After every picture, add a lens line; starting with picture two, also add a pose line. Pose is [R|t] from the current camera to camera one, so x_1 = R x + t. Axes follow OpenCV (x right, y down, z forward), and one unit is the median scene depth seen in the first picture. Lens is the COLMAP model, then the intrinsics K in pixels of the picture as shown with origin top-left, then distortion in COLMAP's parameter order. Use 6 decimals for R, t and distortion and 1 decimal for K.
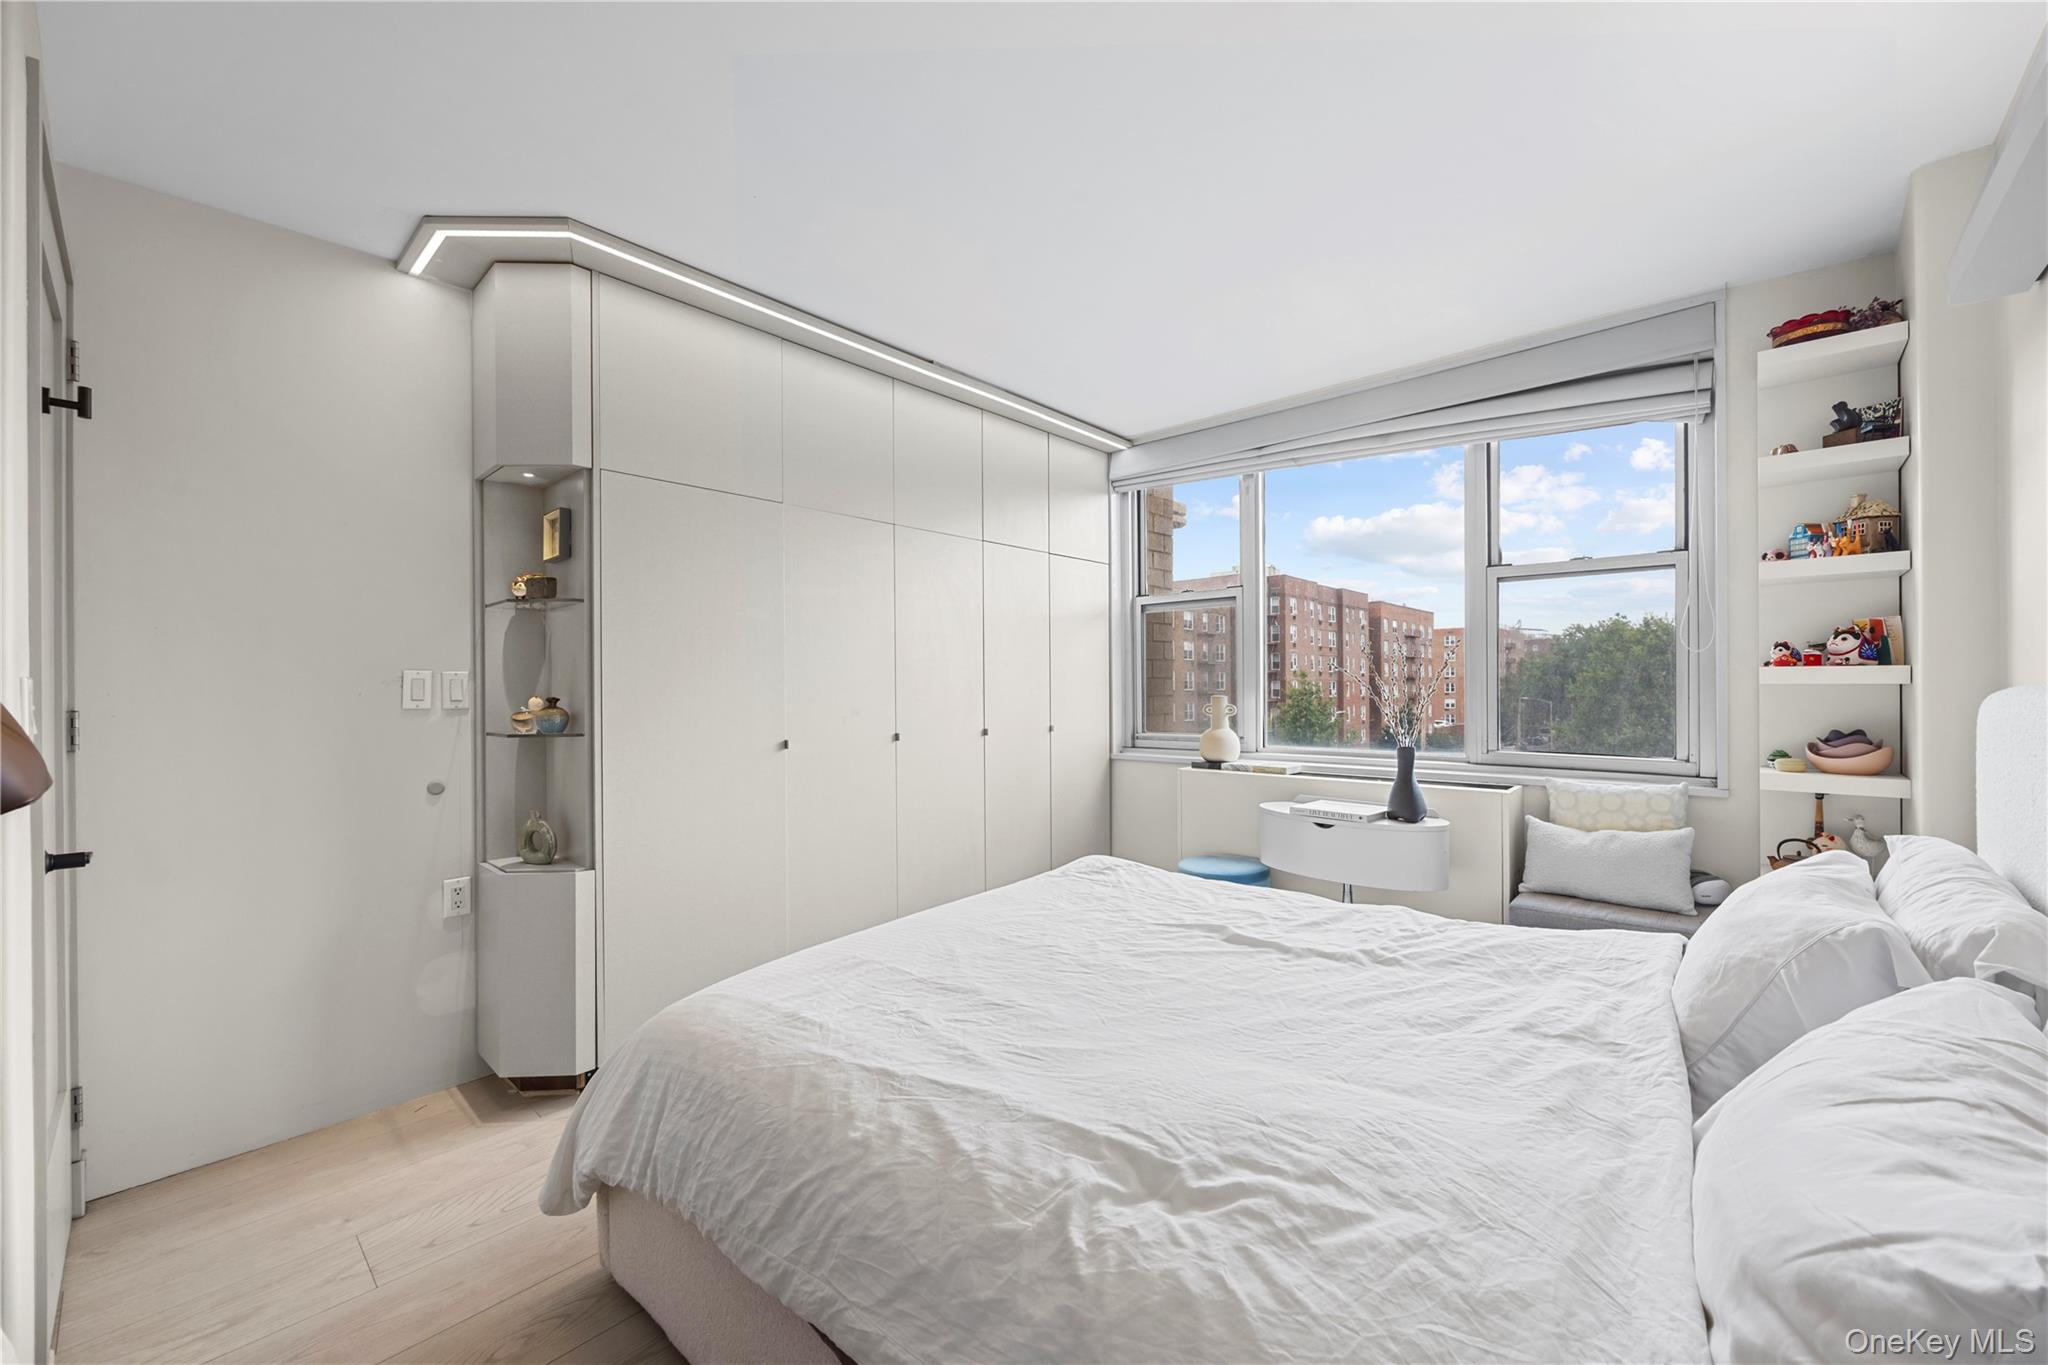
lens RADIAL K [[793.6, 0, 1011.6], [0, 793.6, 692.2], [0, 0, 1]] dist [0.000150, 0.000172]
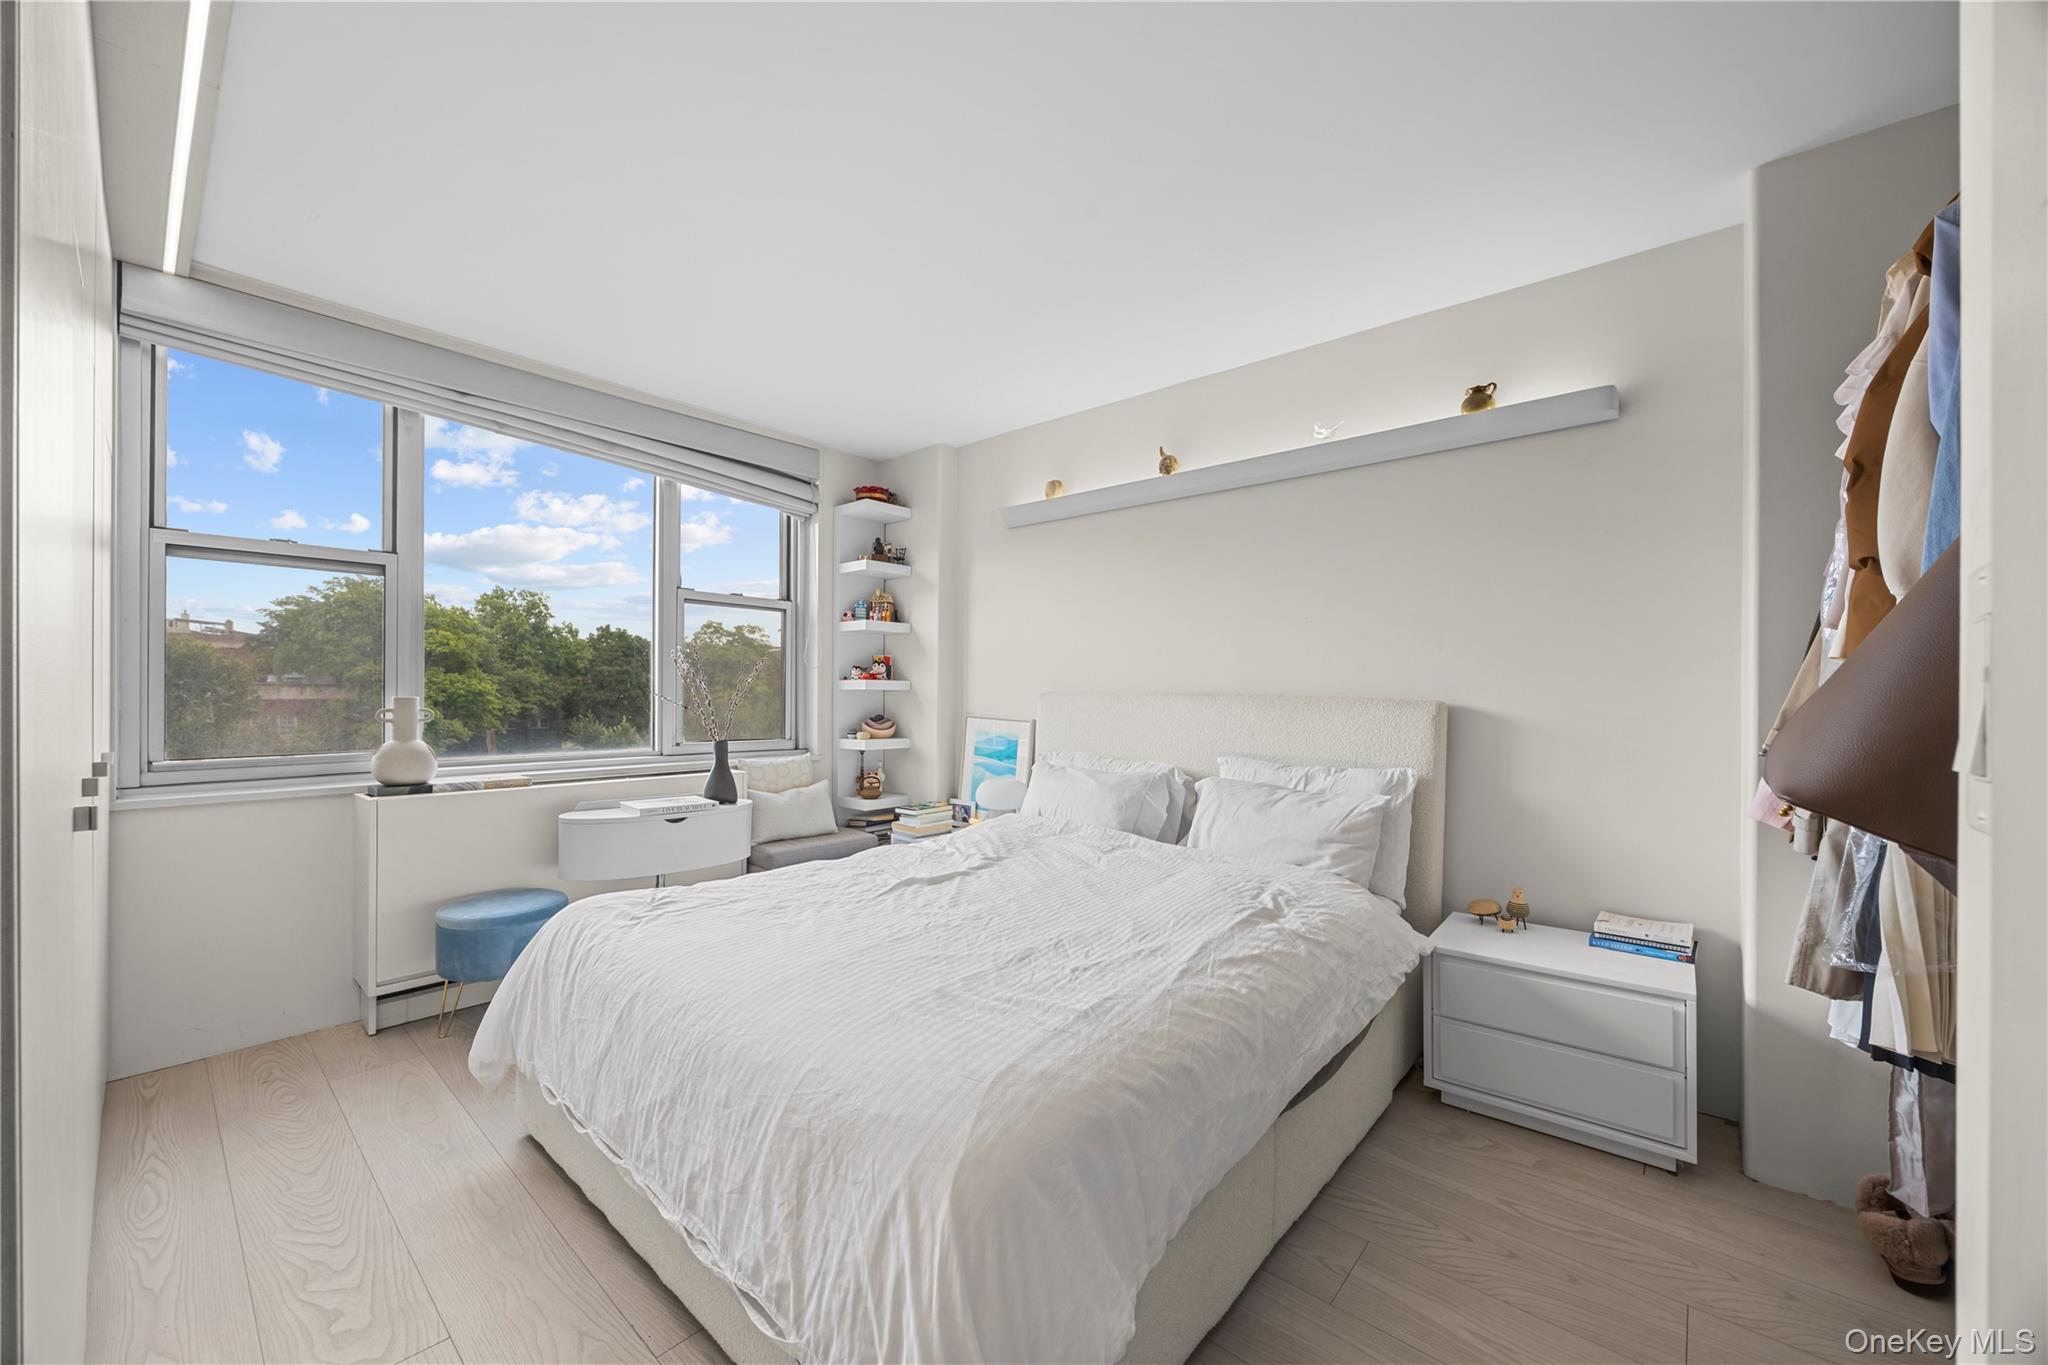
lens RADIAL K [[793.6, 0, 1011.6], [0, 793.6, 692.2], [0, 0, 1]] dist [0.000150, 0.000172]
pose [[-0.013471, 0.010145, 0.999858, -0.909444], [0.001276, 0.999948, -0.010129, 0.015960], [-0.999908, 0.001139, -0.013483, 0.799674]]
